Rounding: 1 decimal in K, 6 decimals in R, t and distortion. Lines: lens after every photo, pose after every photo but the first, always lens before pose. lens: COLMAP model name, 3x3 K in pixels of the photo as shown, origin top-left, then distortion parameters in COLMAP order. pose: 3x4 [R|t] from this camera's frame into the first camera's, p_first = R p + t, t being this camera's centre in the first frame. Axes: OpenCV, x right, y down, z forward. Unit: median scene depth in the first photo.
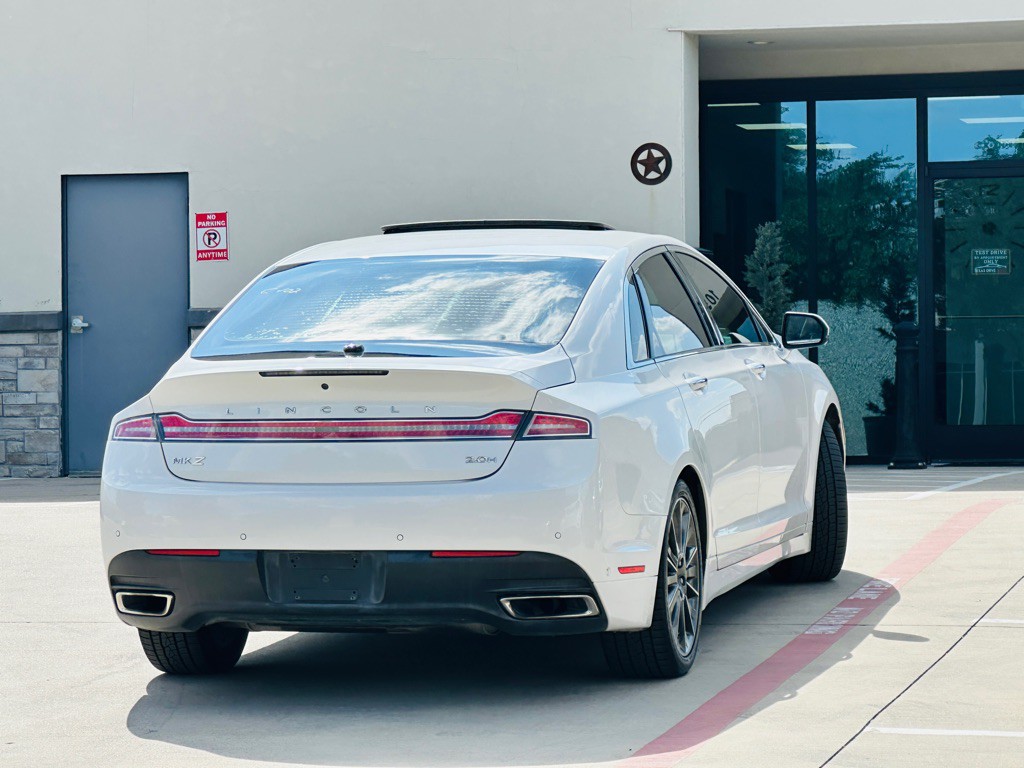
lens RADIAL K [[3644.6, 0, 511.0], [0, 3644.6, 381.8], [0, 0, 1]] dist [0.181298, 0.000000]
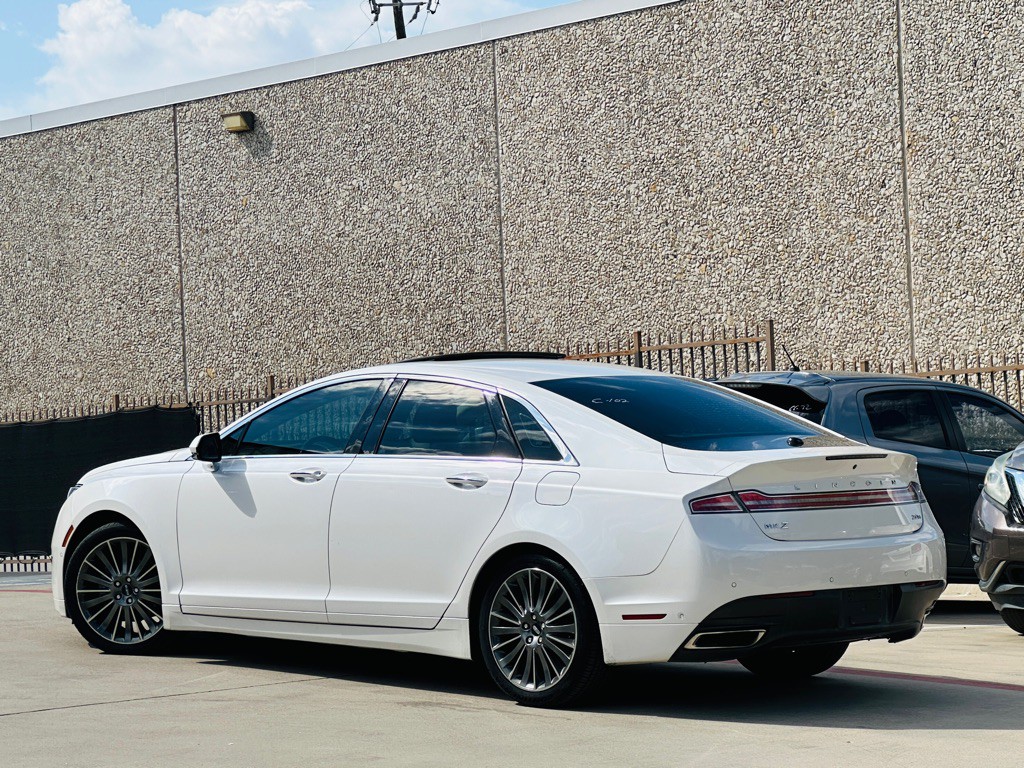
lens RADIAL K [[2976.3, 0, 462.9], [0, 2976.3, 369.6], [0, 0, 1]] dist [0.126850, 0.000000]
pose [[0.496216, 0.018901, 0.867993, -1.089725], [0.032714, 0.998646, -0.040448, 0.005267], [-0.867582, 0.048467, 0.494926, 0.570190]]
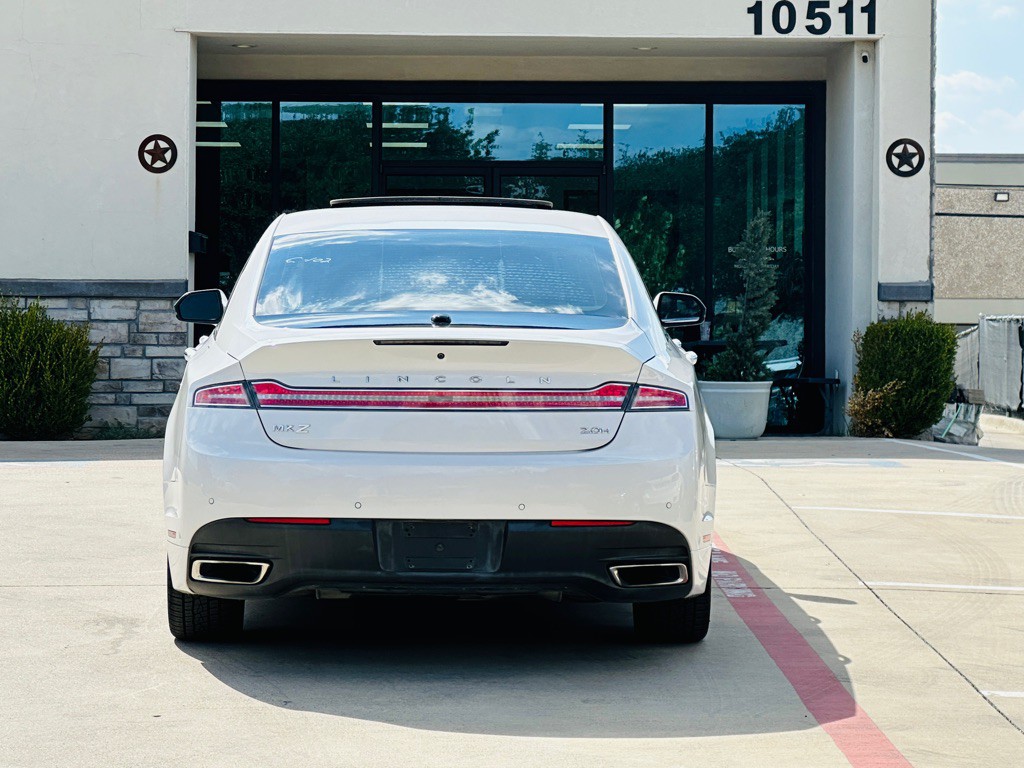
lens RADIAL K [[3186.9, 0, 514.6], [0, 3186.9, 386.7], [0, 0, 1]] dist [0.098053, 0.000000]
pose [[0.964976, 0.014030, 0.261962, -0.260154], [-0.016225, 0.999849, 0.006217, 0.003971], [-0.261835, -0.010250, 0.965058, 0.147725]]
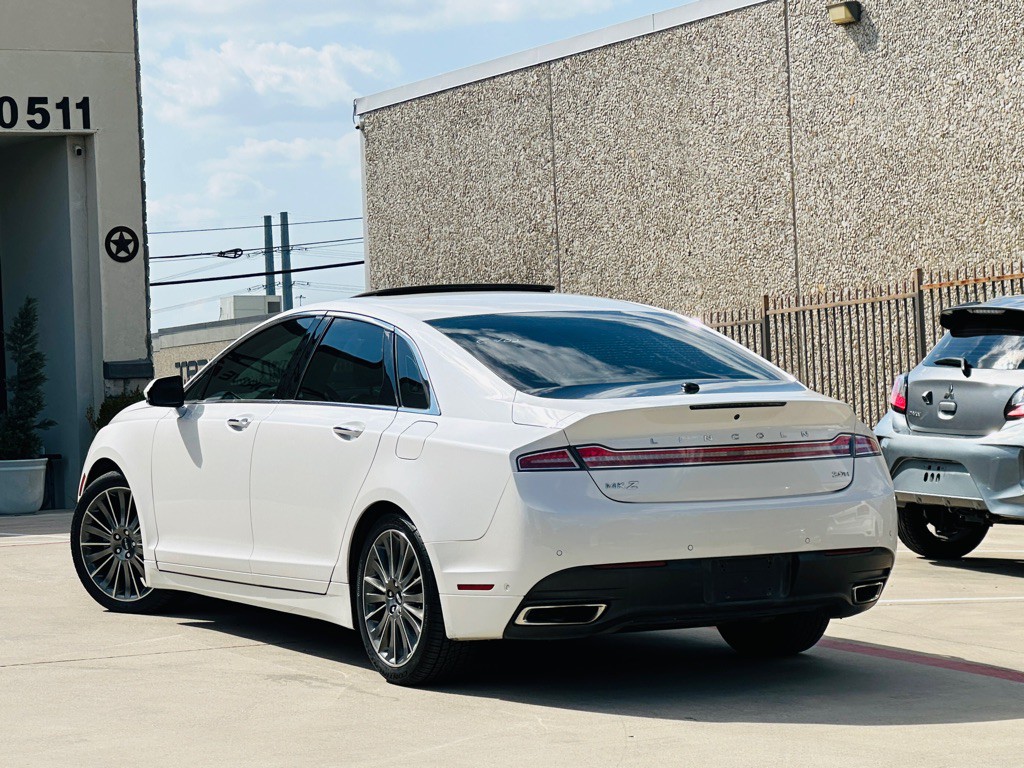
lens RADIAL K [[3186.9, 0, 507.5], [0, 3186.9, 387.9], [0, 0, 1]] dist [0.098053, 0.000000]
pose [[0.718271, -0.012379, 0.695654, -0.819889], [0.031476, 0.999396, -0.014715, 0.004724], [-0.695051, 0.032466, 0.718227, 0.307712]]
